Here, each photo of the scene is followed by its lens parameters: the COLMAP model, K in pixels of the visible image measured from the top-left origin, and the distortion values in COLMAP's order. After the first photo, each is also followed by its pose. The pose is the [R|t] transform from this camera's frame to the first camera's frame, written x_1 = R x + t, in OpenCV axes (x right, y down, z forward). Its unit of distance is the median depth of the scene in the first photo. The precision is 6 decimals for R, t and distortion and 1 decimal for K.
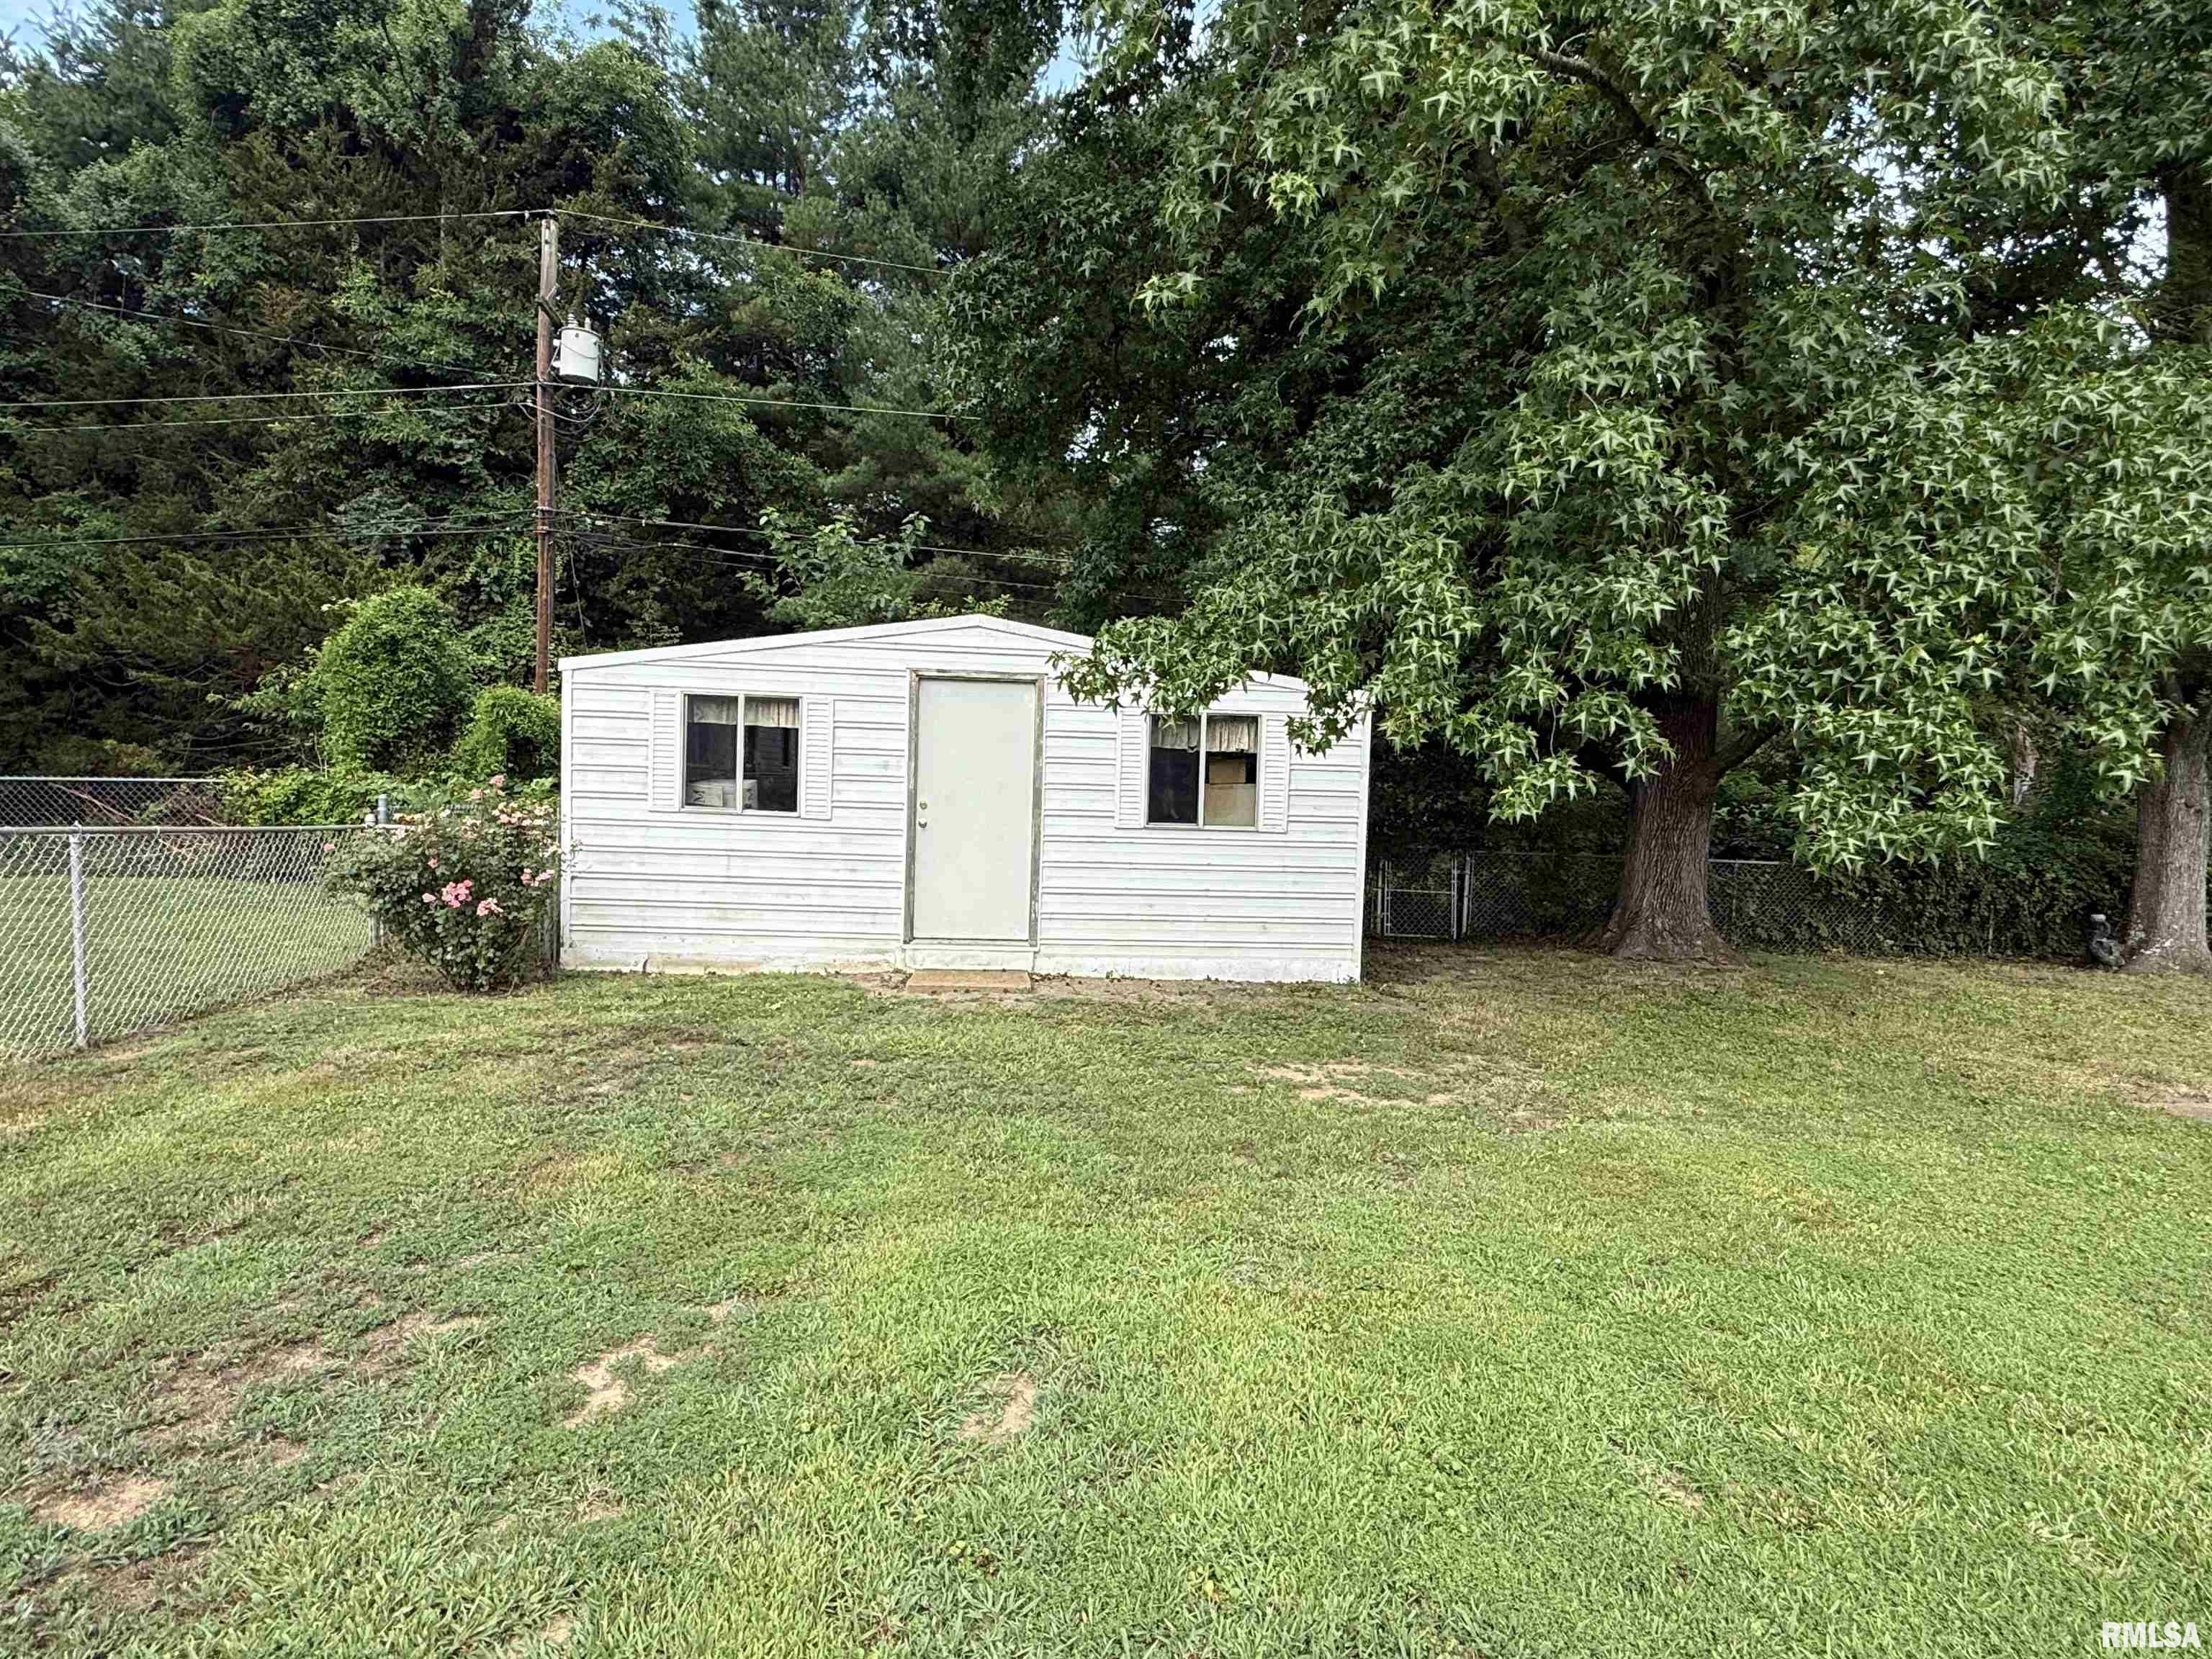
lens RADIAL K [[1197.8, 0, 1117.2], [0, 1197.8, 831.3], [0, 0, 1]] dist [0.002993, 0.000447]
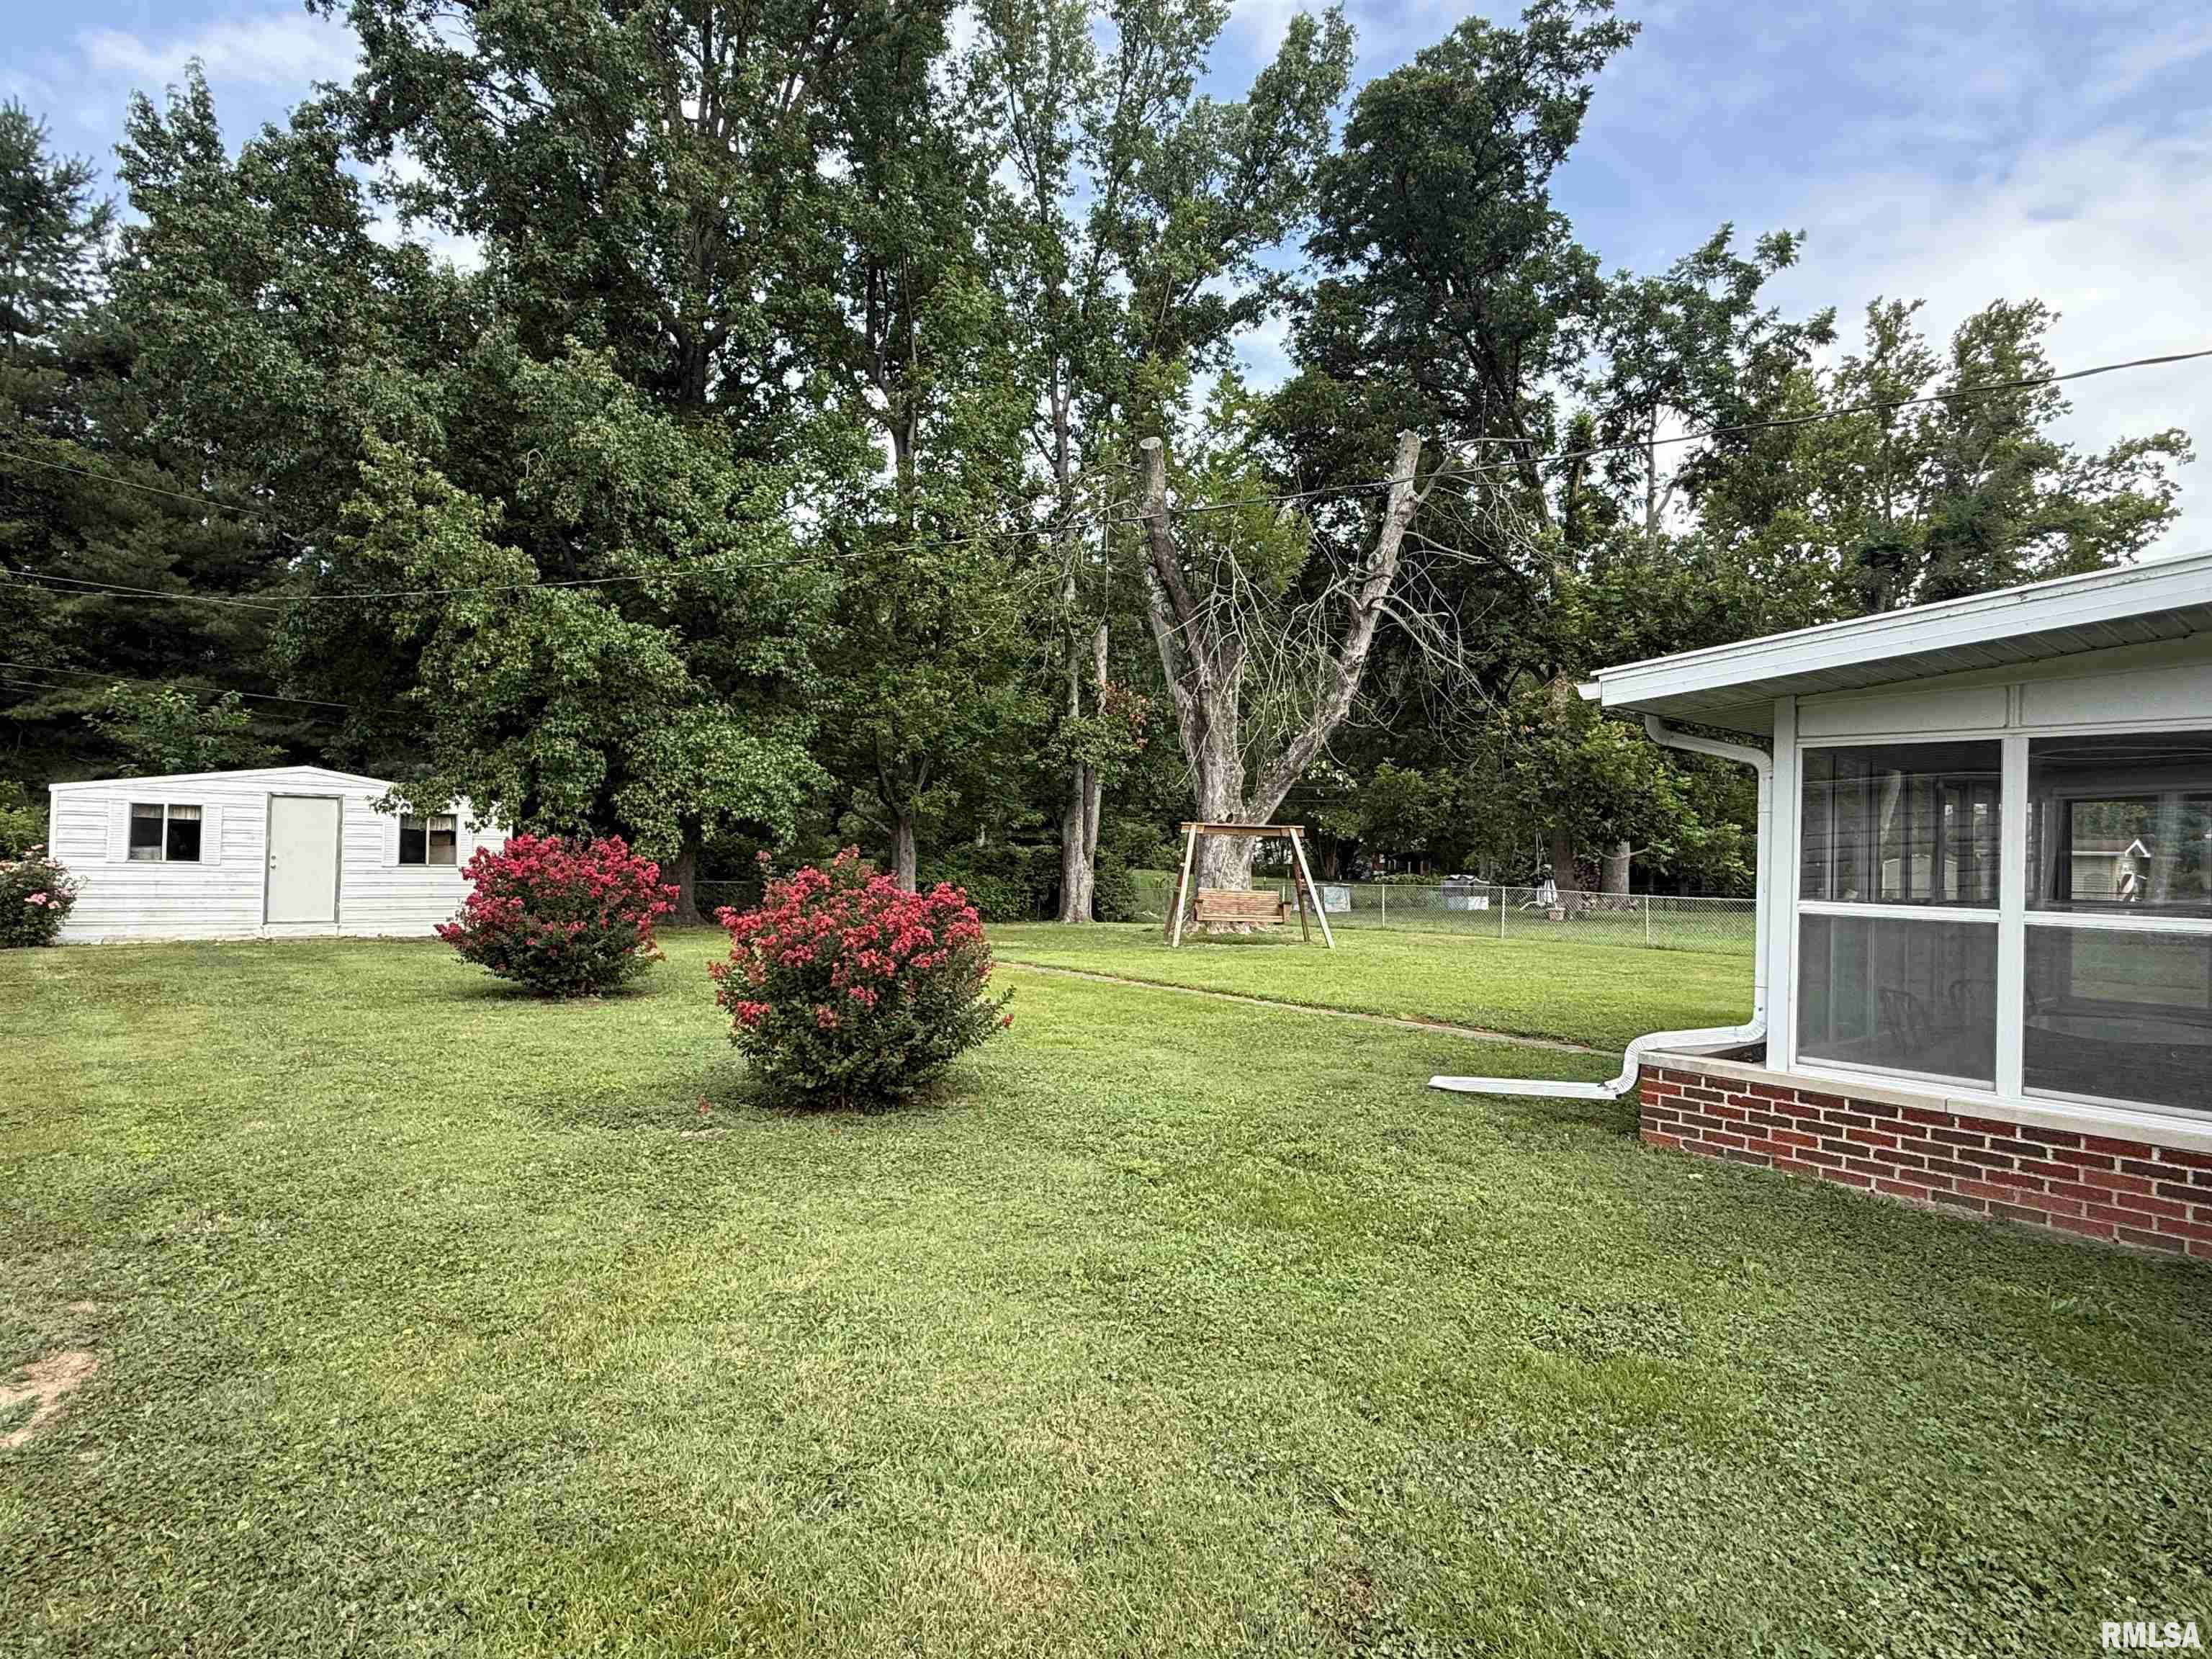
lens RADIAL K [[1197.8, 0, 1096.8], [0, 1197.8, 841.9], [0, 0, 1]] dist [0.002993, 0.000447]
pose [[0.826346, -0.008835, 0.563093, -0.156254], [0.036341, 0.998629, -0.037663, 0.082279], [-0.561989, 0.051586, 0.825535, -1.528764]]
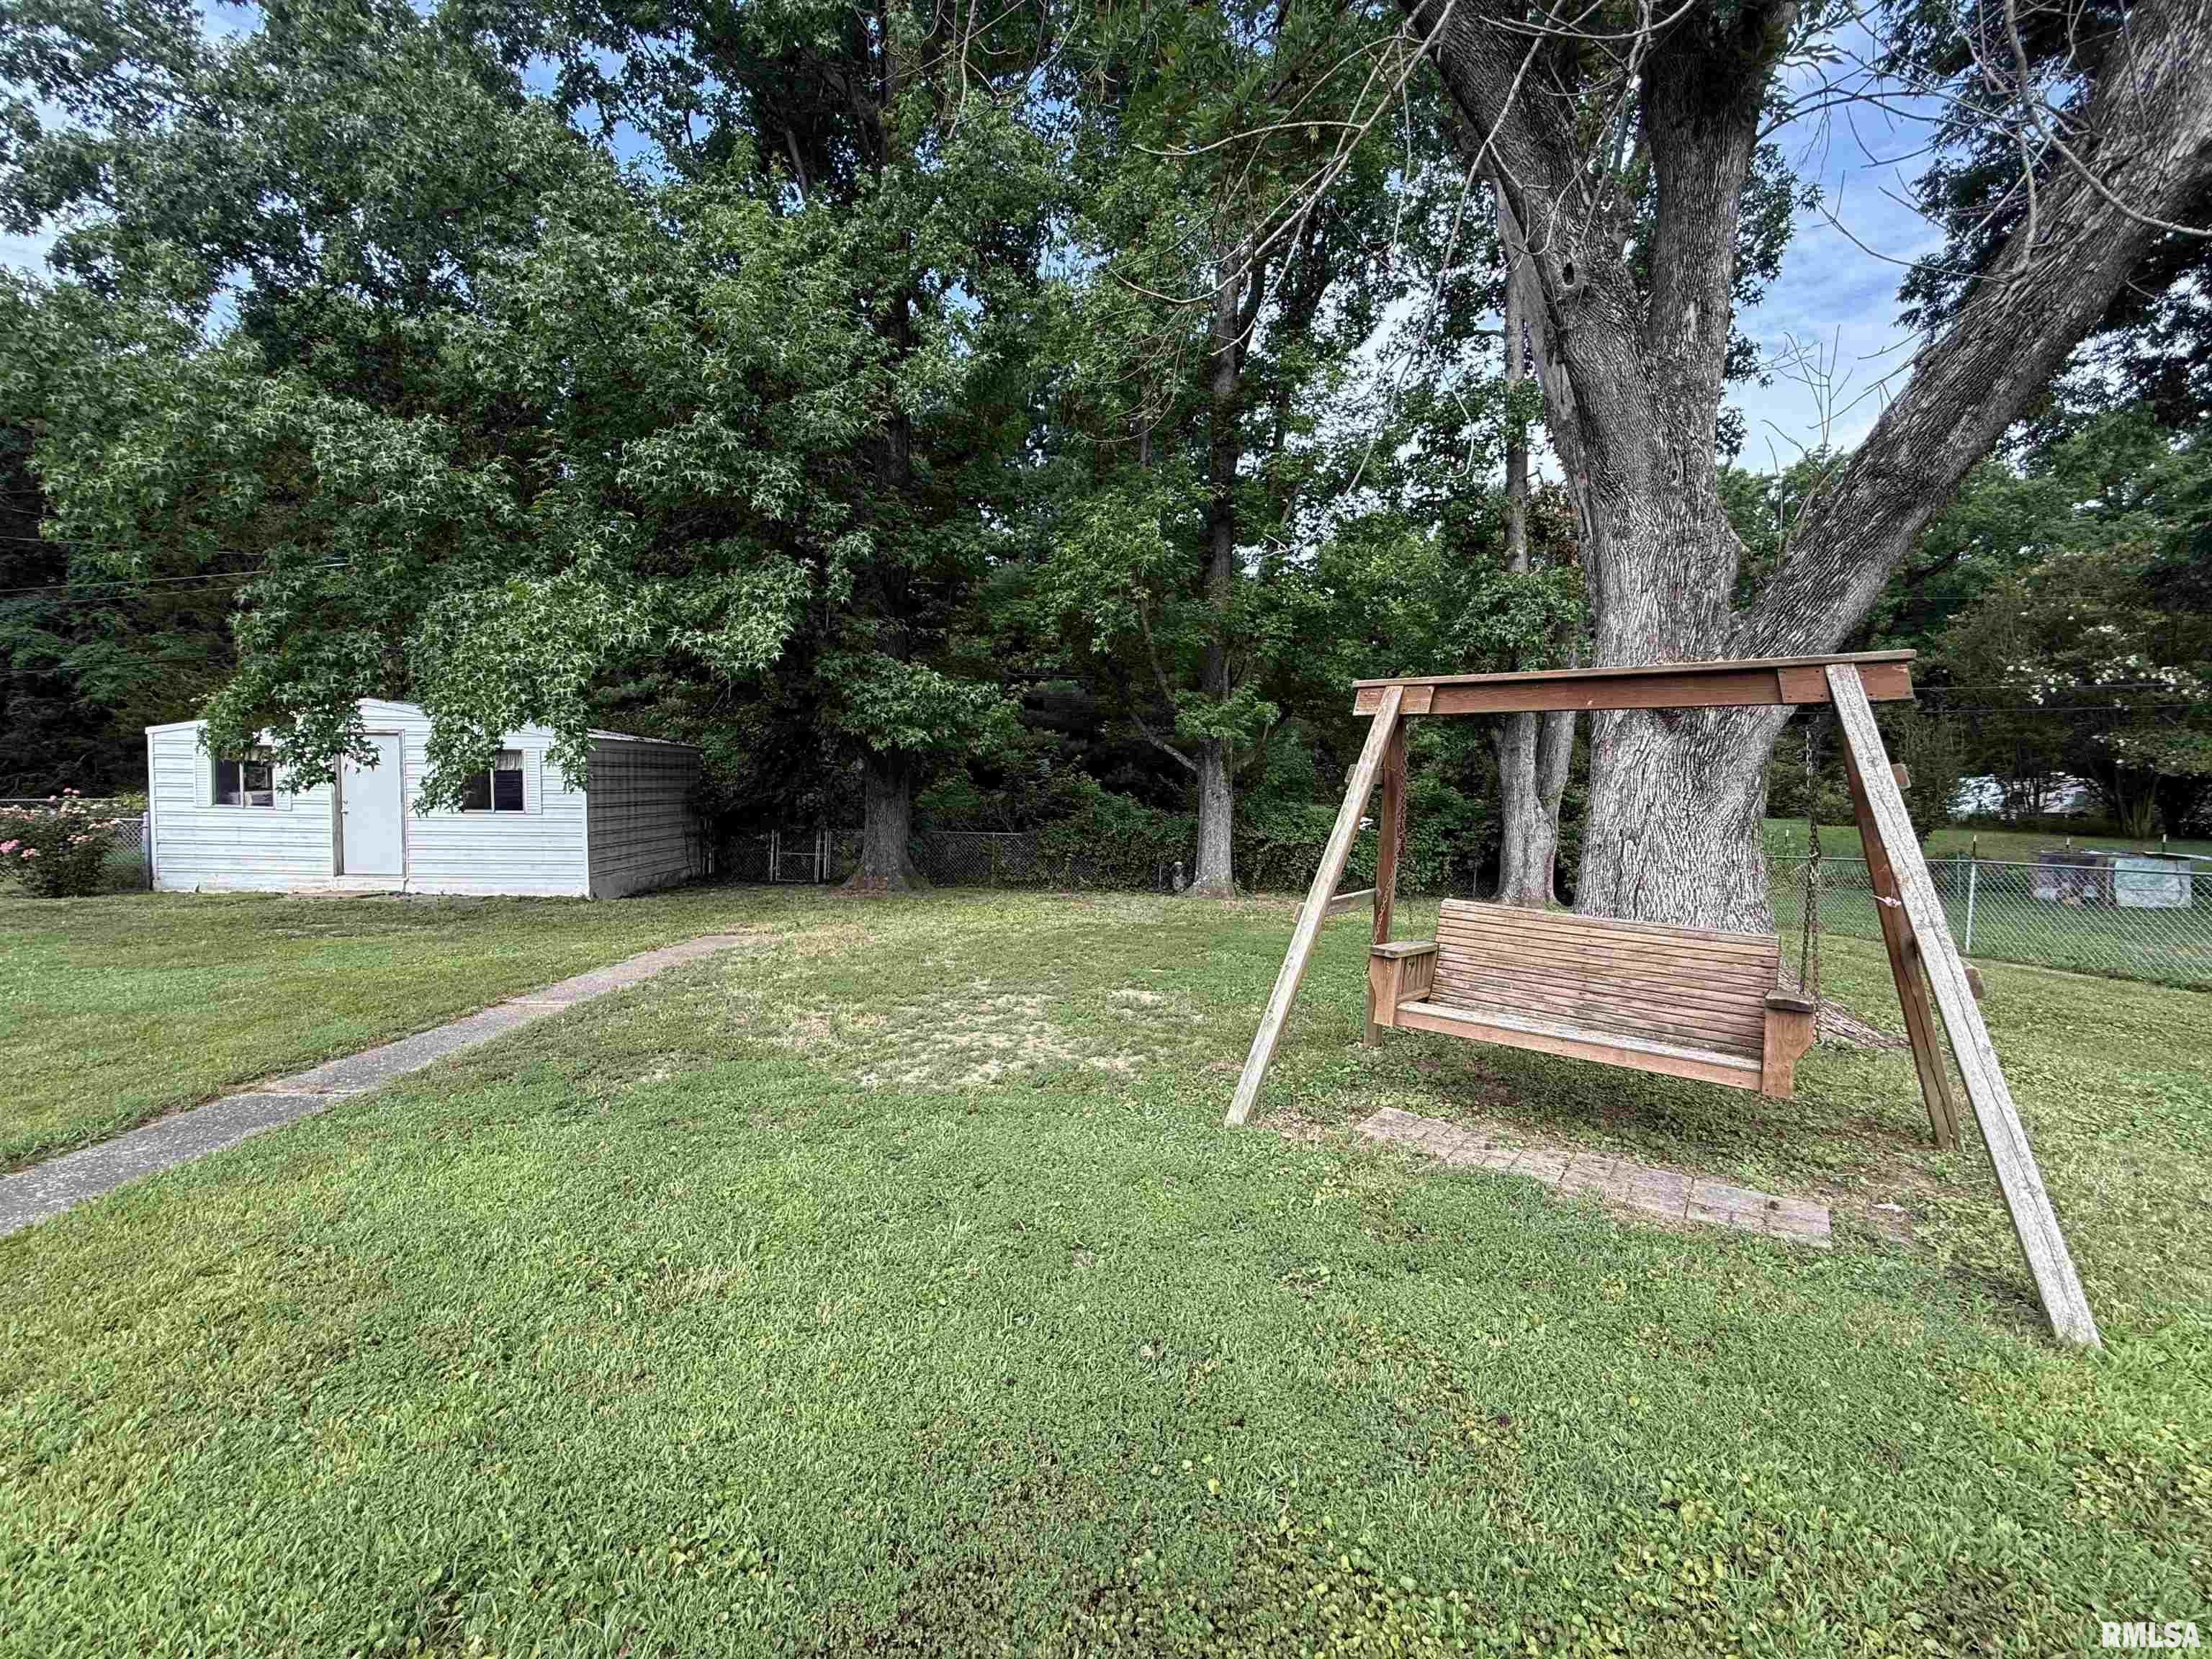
lens RADIAL K [[885.8, 0, 1098.8], [0, 885.8, 847.9], [0, 0, 1]] dist [0.001350, 0.000086]
pose [[0.996981, -0.012462, -0.076636, 1.122080], [0.012940, 0.999900, 0.005742, 0.056844], [0.076557, -0.006716, 0.997043, -0.283011]]
